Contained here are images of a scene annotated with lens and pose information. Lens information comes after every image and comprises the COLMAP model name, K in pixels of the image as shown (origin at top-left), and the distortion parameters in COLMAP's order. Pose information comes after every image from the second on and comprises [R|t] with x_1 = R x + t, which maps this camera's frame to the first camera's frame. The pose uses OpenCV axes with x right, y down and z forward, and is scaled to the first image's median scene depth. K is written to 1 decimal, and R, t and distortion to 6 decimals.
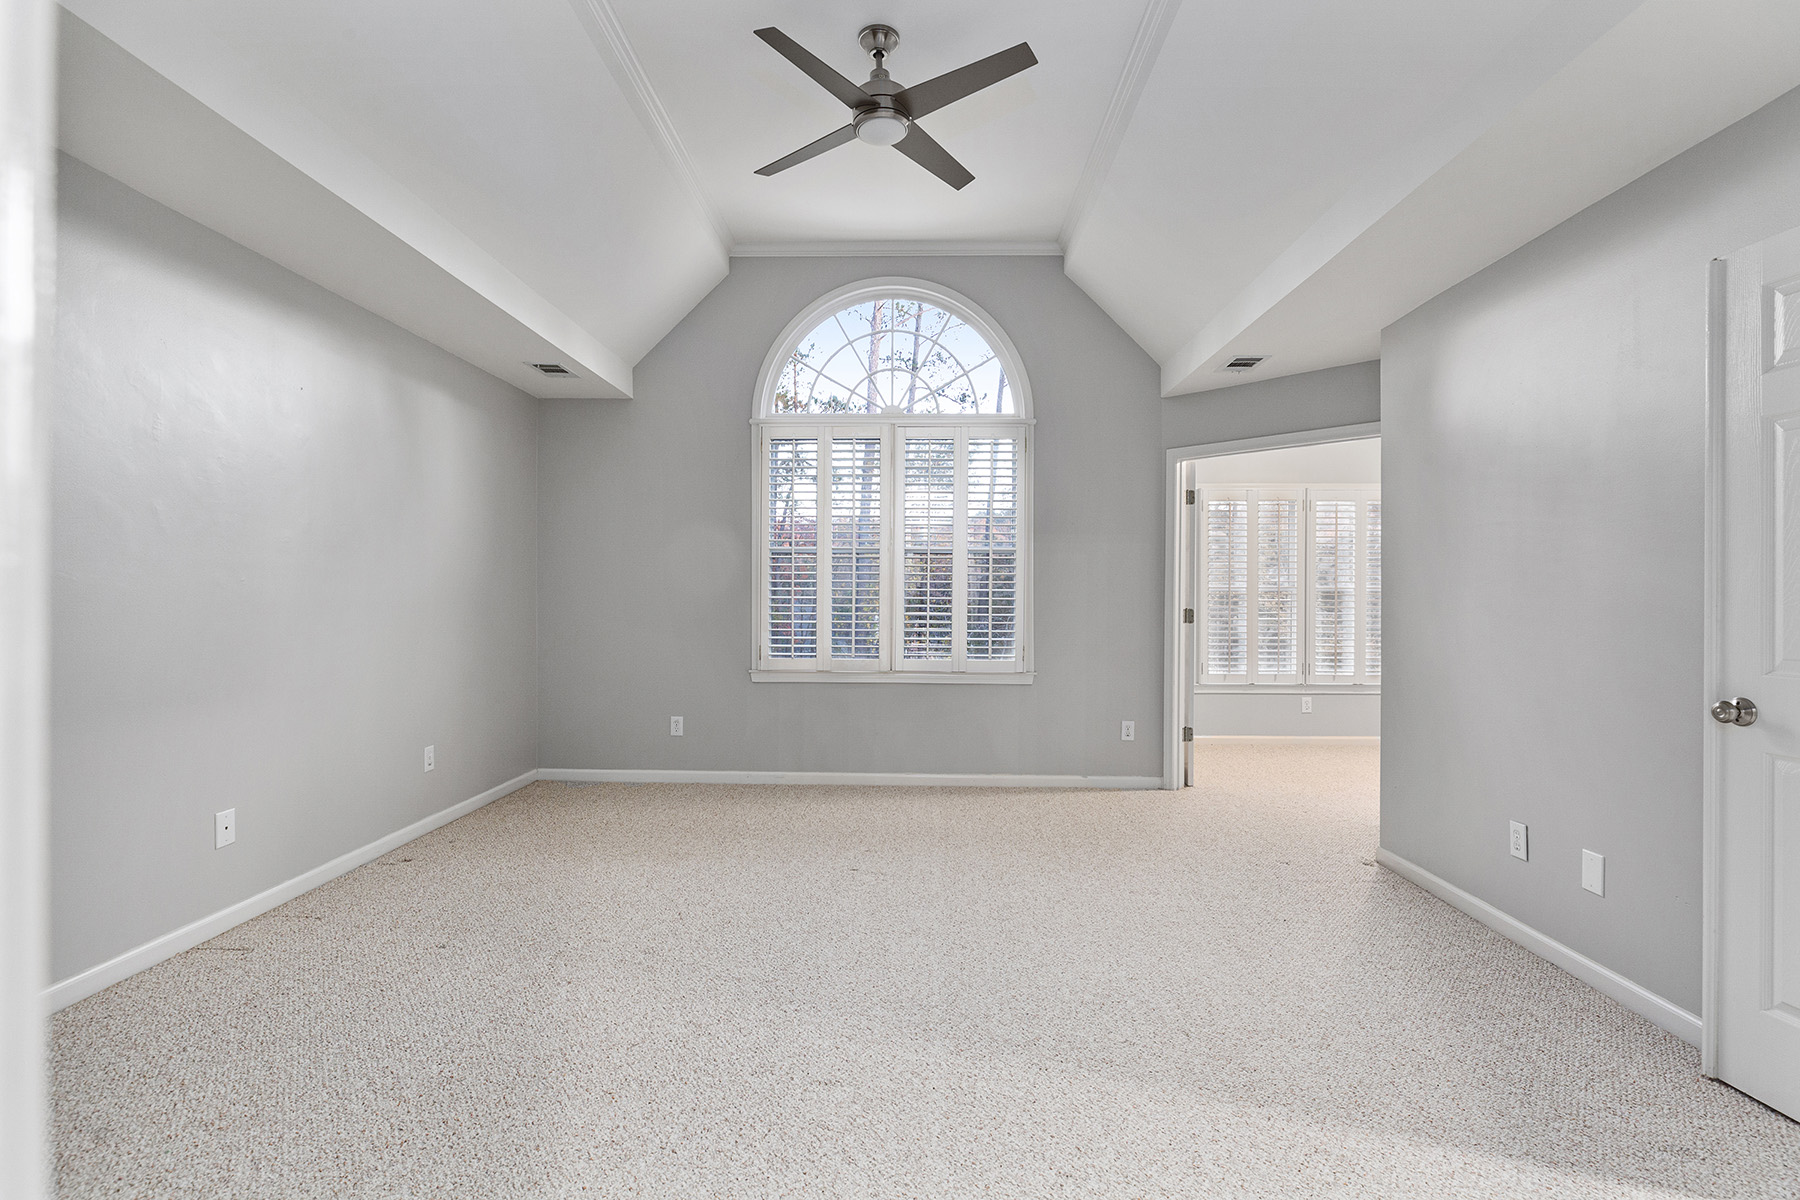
lens RADIAL K [[833.2, 0, 903.3], [0, 833.2, 605.3], [0, 0, 1]] dist [0.000644, -0.000328]
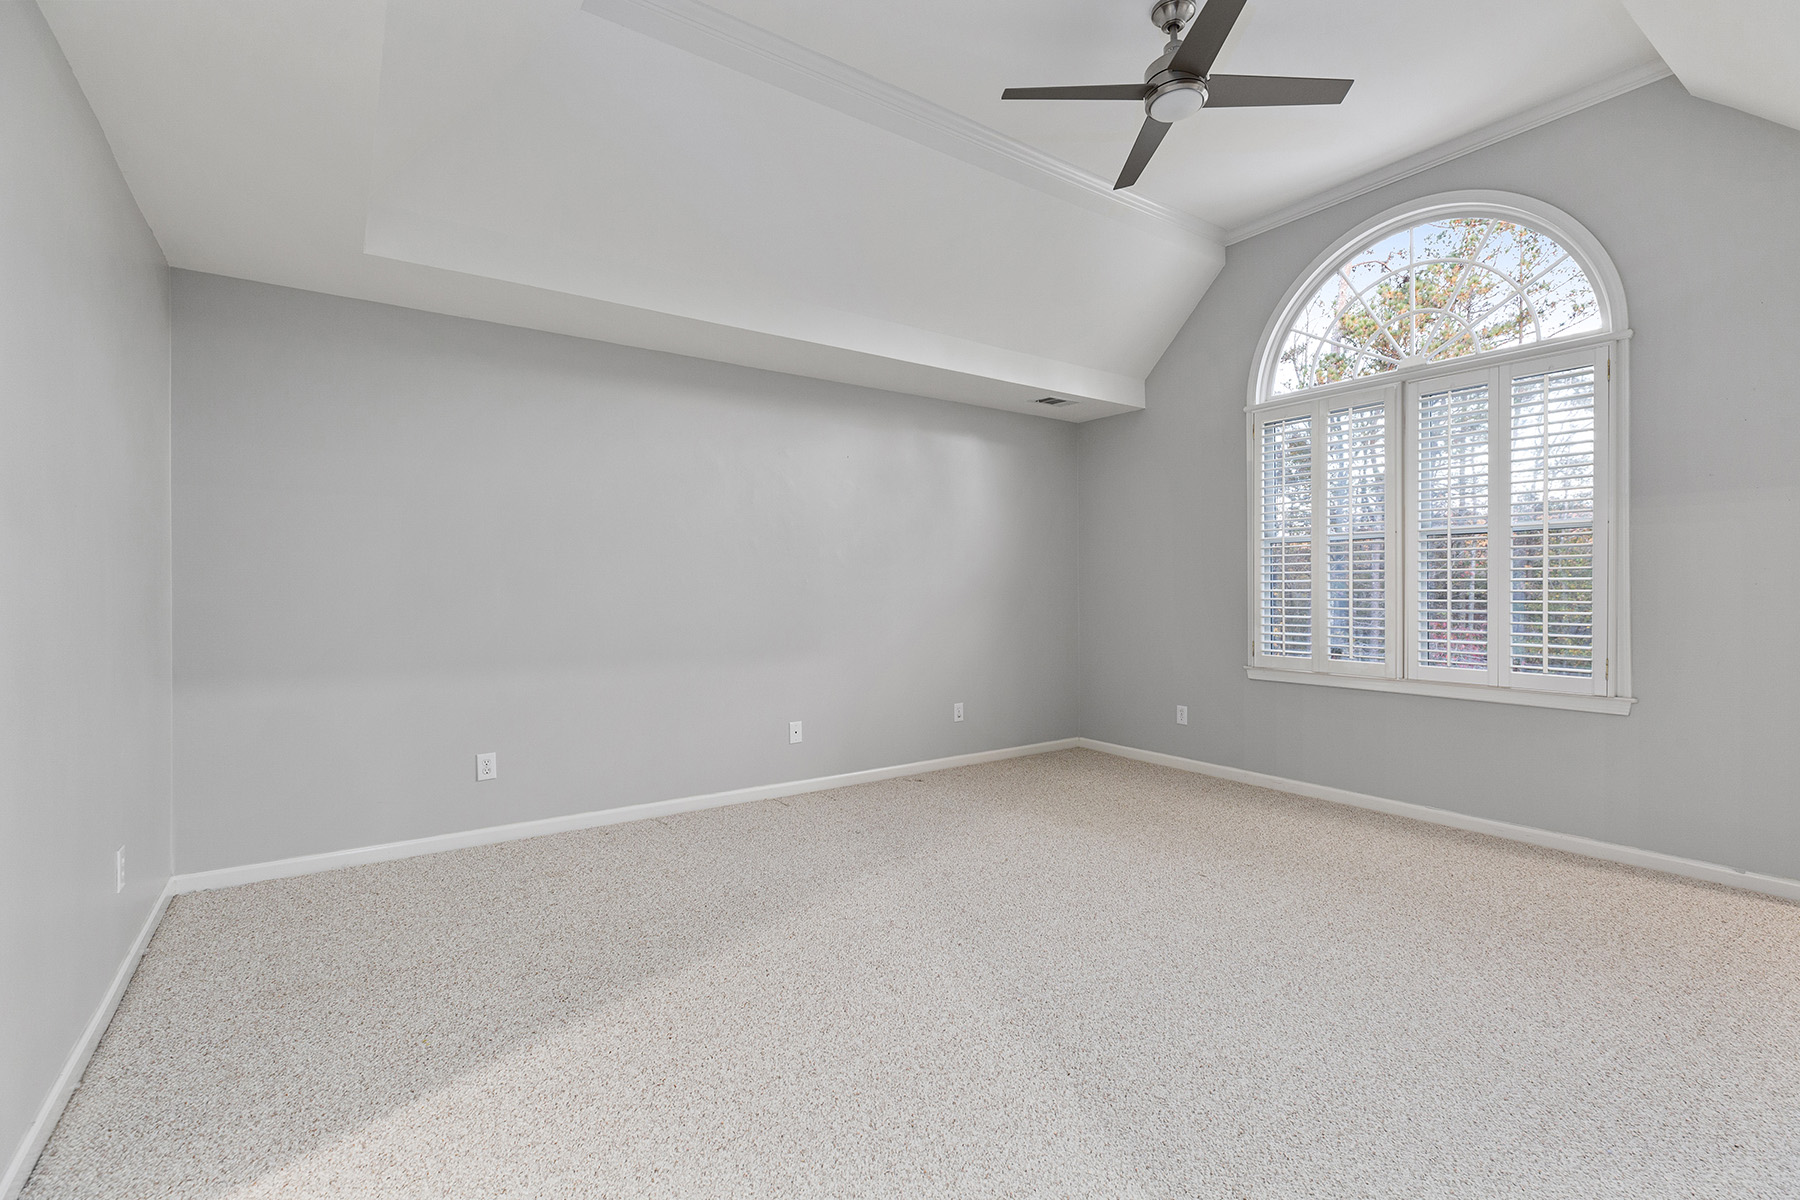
lens RADIAL K [[809.0, 0, 899.8], [0, 809.0, 597.4], [0, 0, 1]] dist [0.011520, -0.000965]
pose [[0.597386, 0.001169, -0.801953, 0.344314], [-0.003217, 0.999994, -0.000939, 0.000226], [0.801948, 0.003141, 0.597386, 0.118515]]
